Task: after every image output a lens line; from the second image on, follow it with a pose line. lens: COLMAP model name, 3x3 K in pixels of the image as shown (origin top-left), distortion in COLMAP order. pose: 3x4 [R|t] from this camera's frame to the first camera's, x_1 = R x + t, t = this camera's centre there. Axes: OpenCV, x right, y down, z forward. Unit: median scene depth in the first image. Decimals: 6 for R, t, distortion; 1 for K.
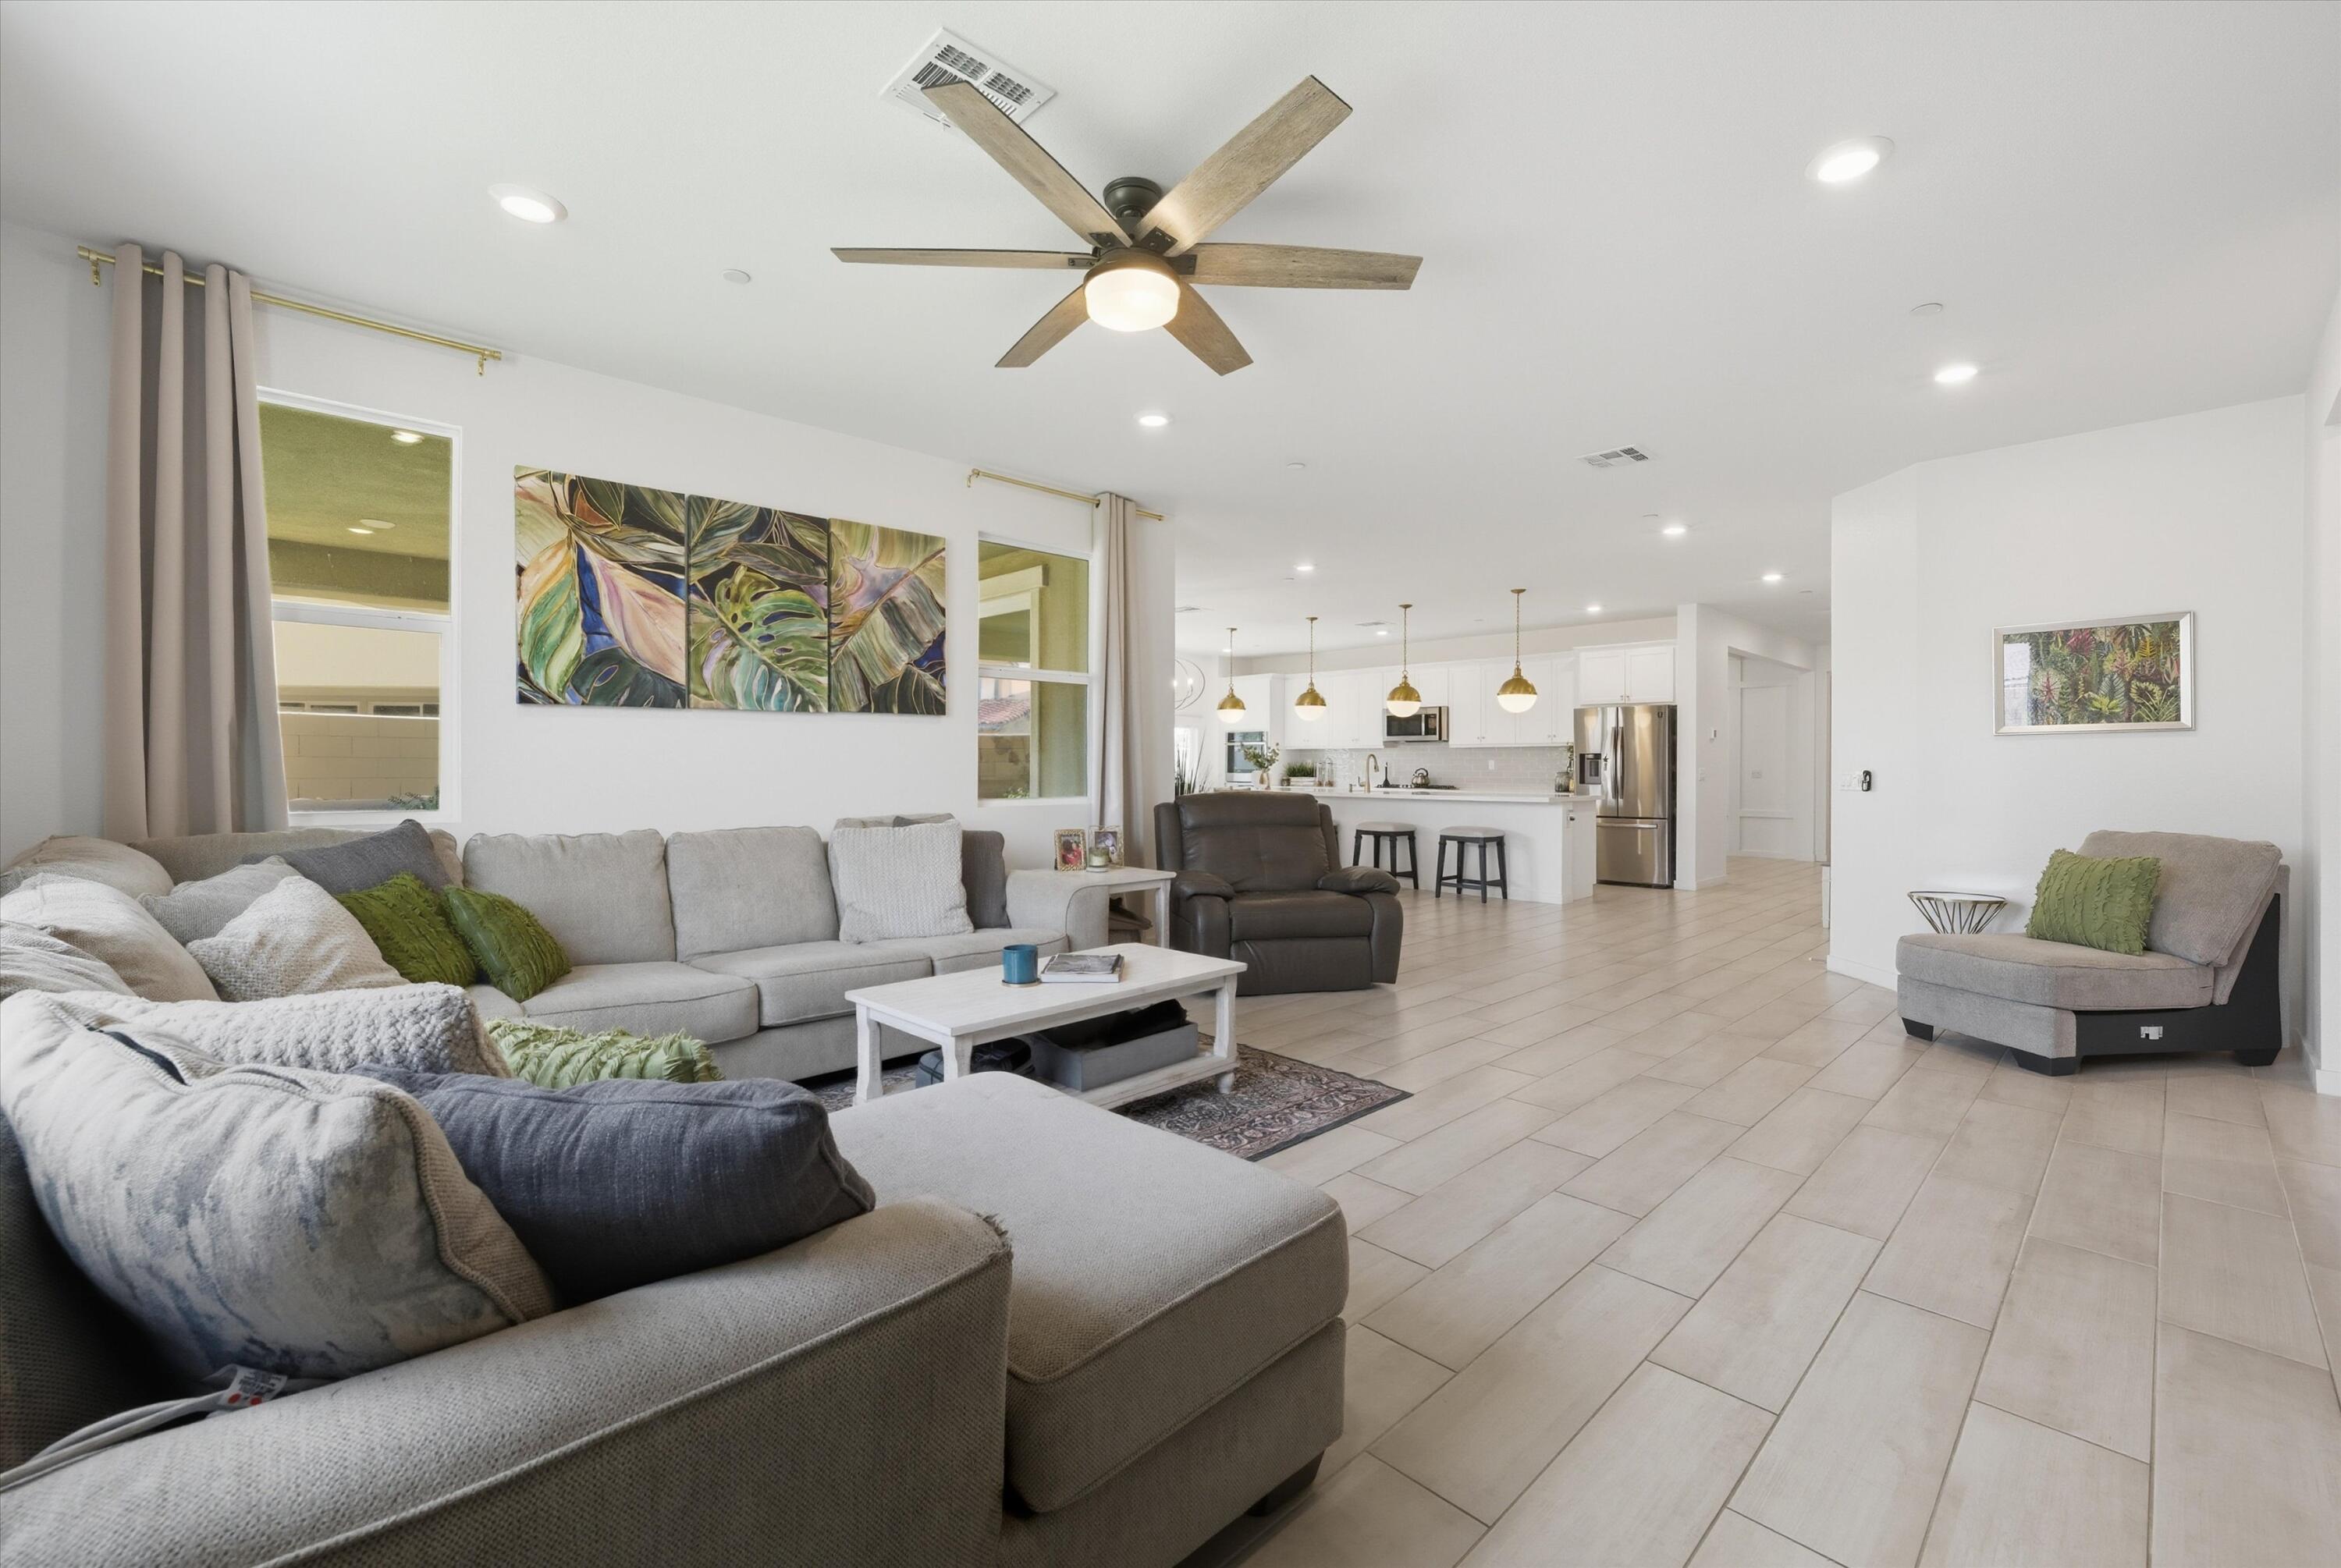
lens RADIAL K [[951.6, 0, 1173.8], [0, 951.6, 766.1], [0, 0, 1]] dist [-0.009626, -0.000169]
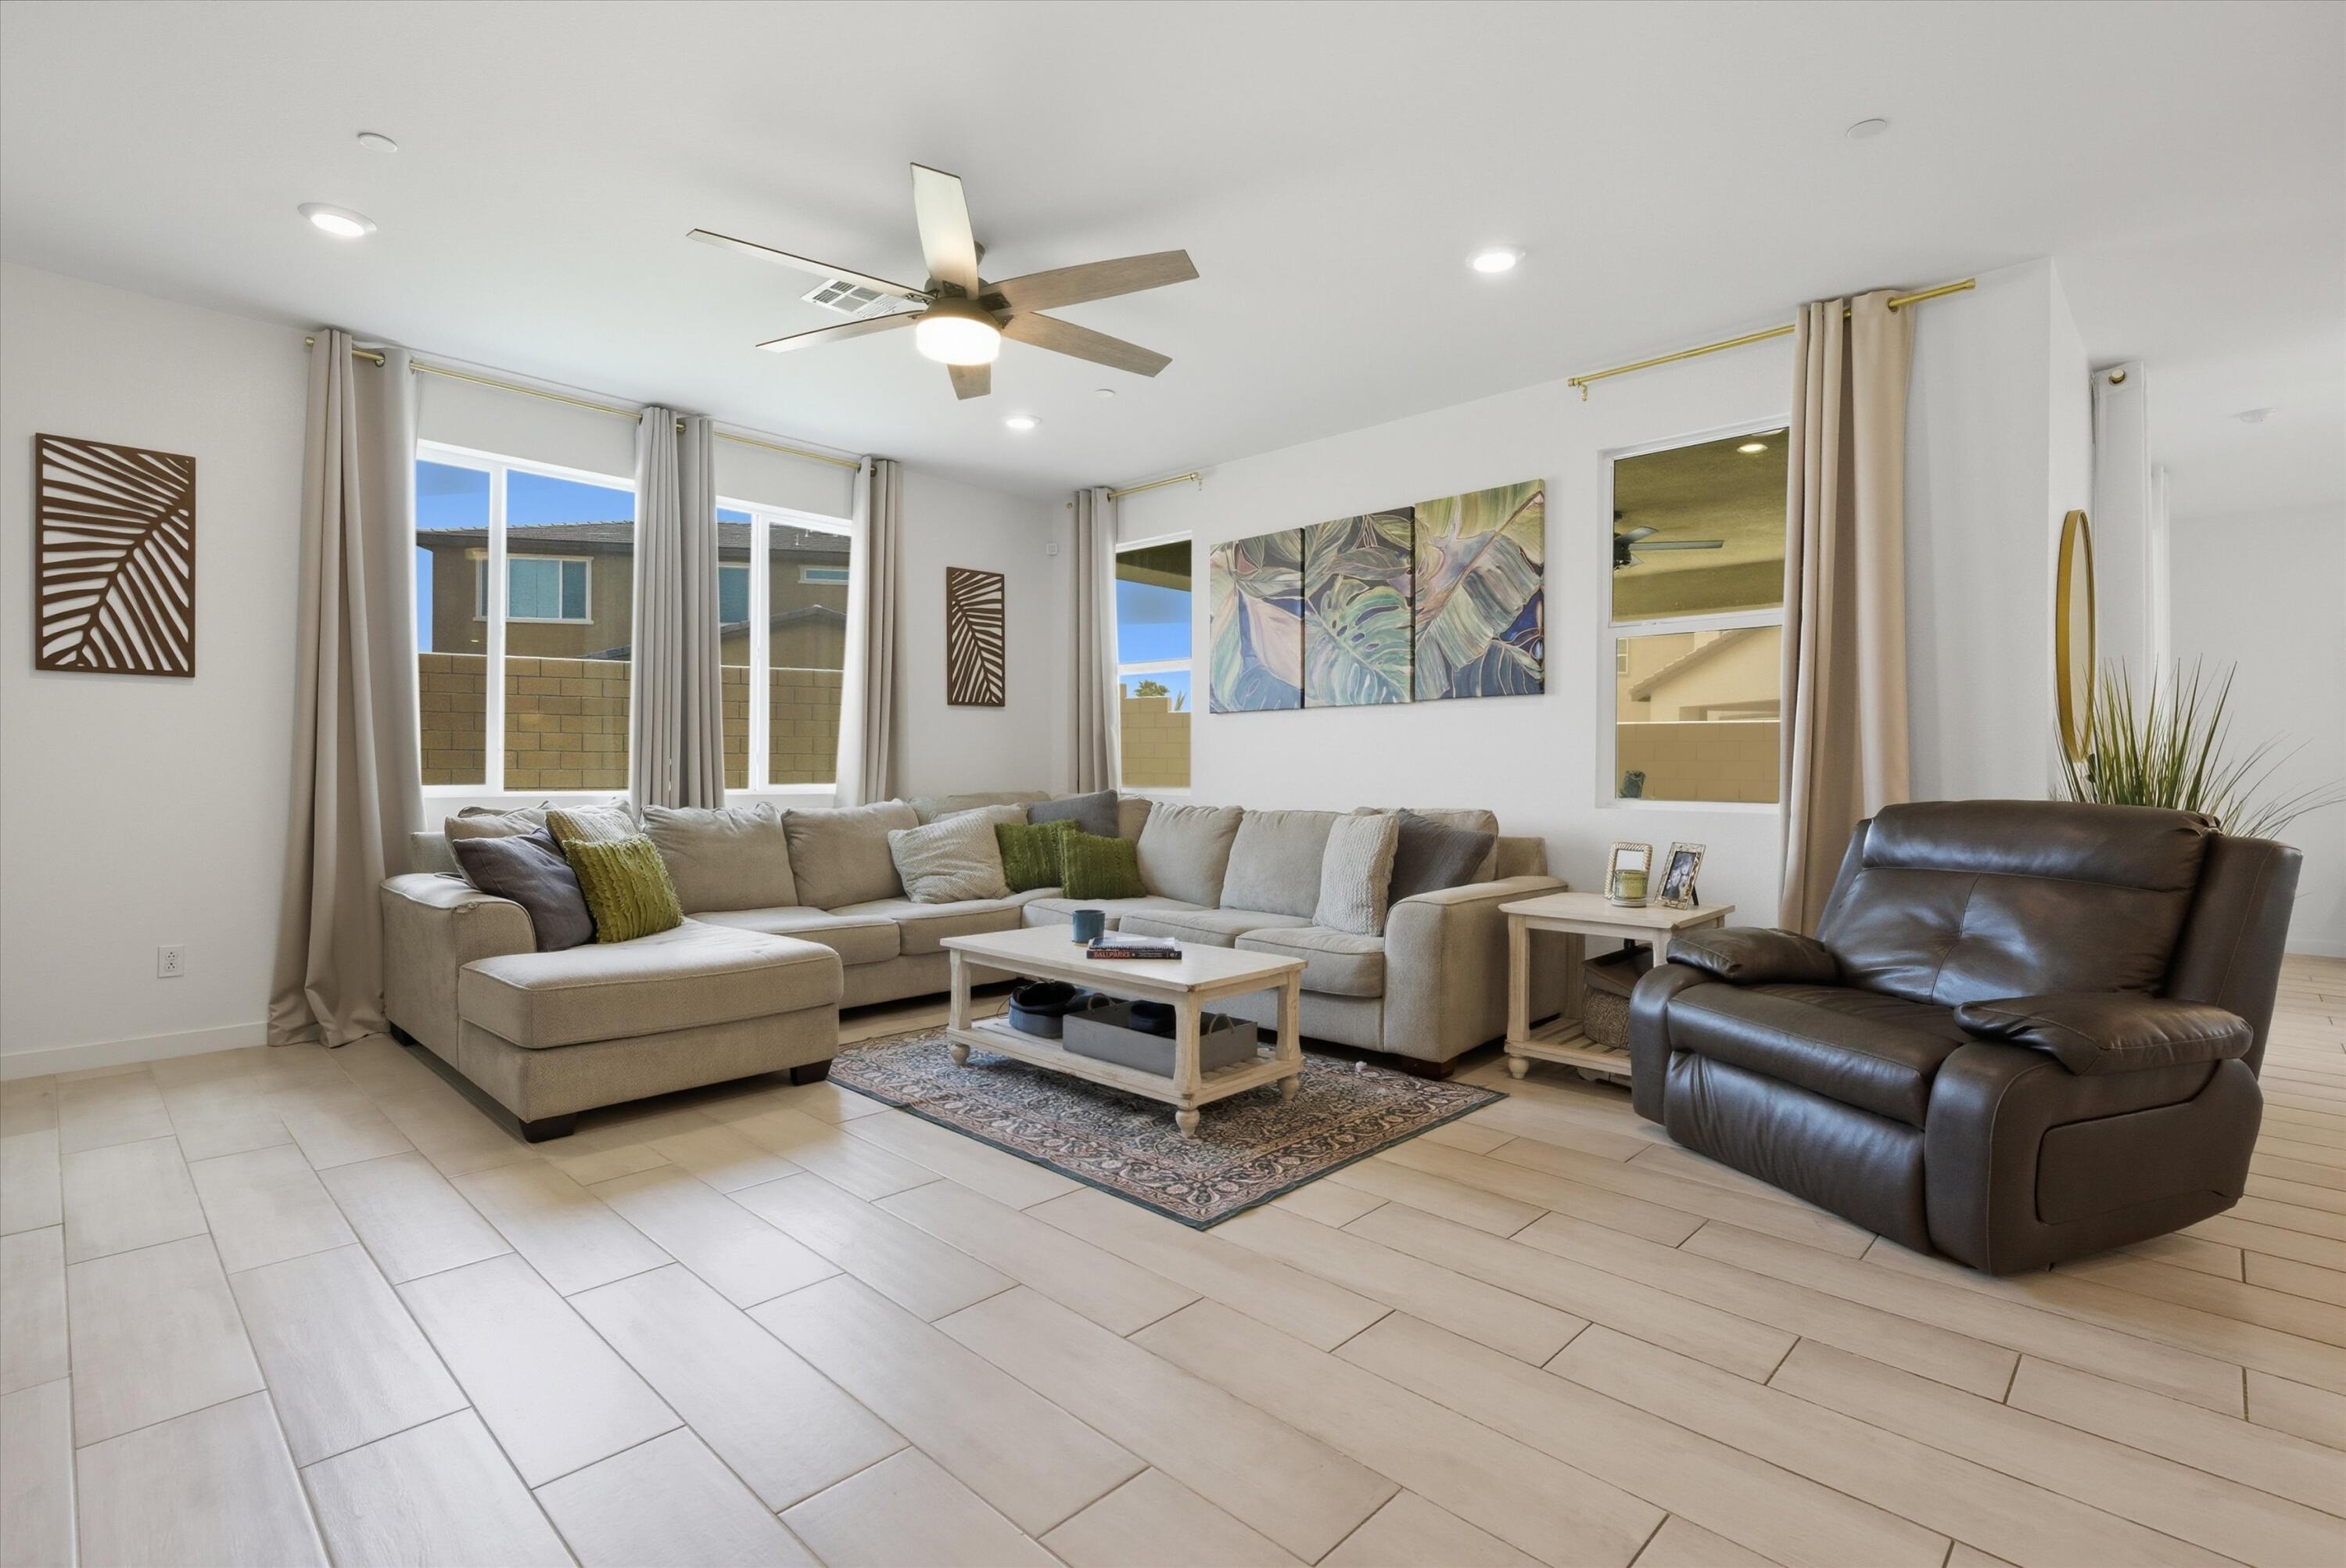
lens RADIAL K [[1086.8, 0, 1179.8], [0, 1086.8, 776.8], [0, 0, 1]] dist [-0.002514, -0.002104]
pose [[0.055858, 0.001219, -0.998438, 0.765610], [-0.008674, 0.999962, 0.000735, 0.022620], [0.998401, 0.008620, 0.055866, 0.715809]]
